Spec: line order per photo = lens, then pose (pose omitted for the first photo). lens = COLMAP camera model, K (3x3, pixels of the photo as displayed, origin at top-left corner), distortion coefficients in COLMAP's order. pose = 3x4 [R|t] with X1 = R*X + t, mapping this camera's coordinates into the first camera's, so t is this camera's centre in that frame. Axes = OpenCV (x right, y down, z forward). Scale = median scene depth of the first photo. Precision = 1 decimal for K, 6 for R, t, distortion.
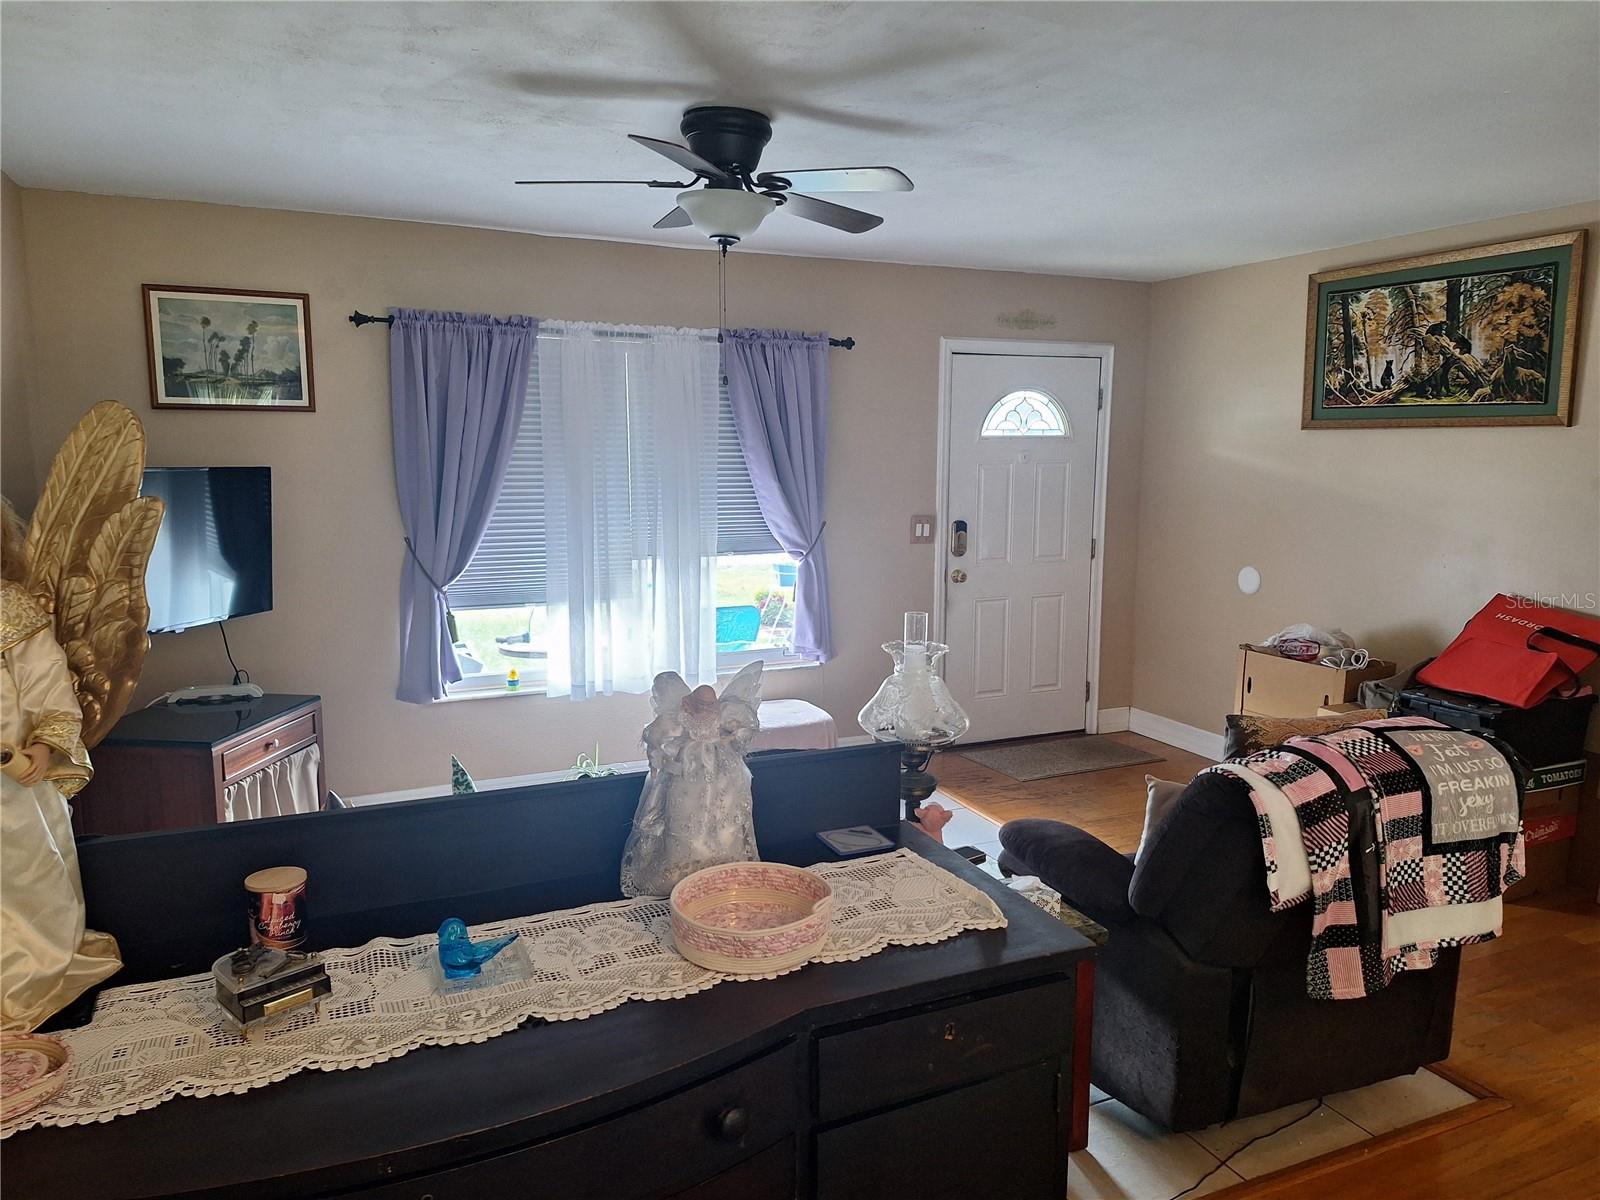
lens RADIAL K [[1118.2, 0, 846.2], [0, 1118.2, 603.3], [0, 0, 1]] dist [0.132806, -0.168035]
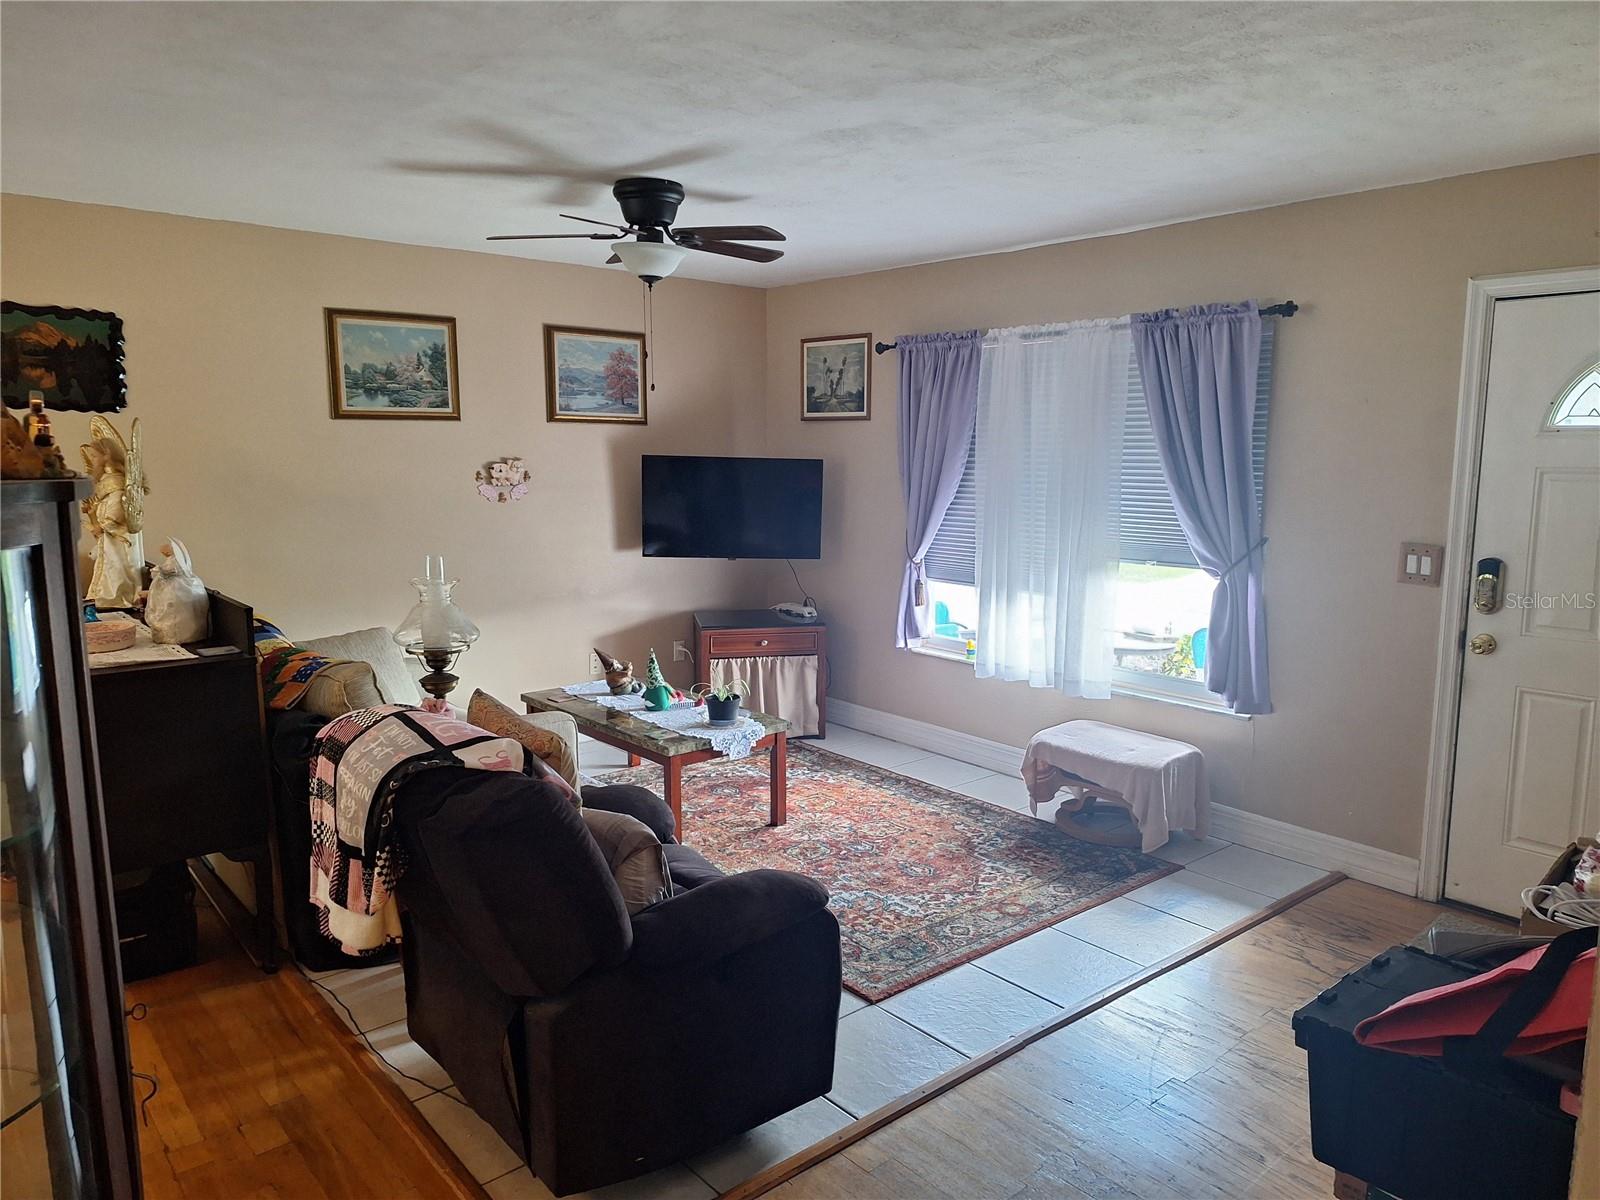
lens RADIAL K [[1118.2, 0, 846.2], [0, 1118.2, 603.3], [0, 0, 1]] dist [0.132806, -0.168035]
pose [[0.276557, 0.131186, -0.952001, 0.747766], [-0.146480, 0.984818, 0.093156, -0.066002], [0.949768, 0.113686, 0.291575, 0.550636]]
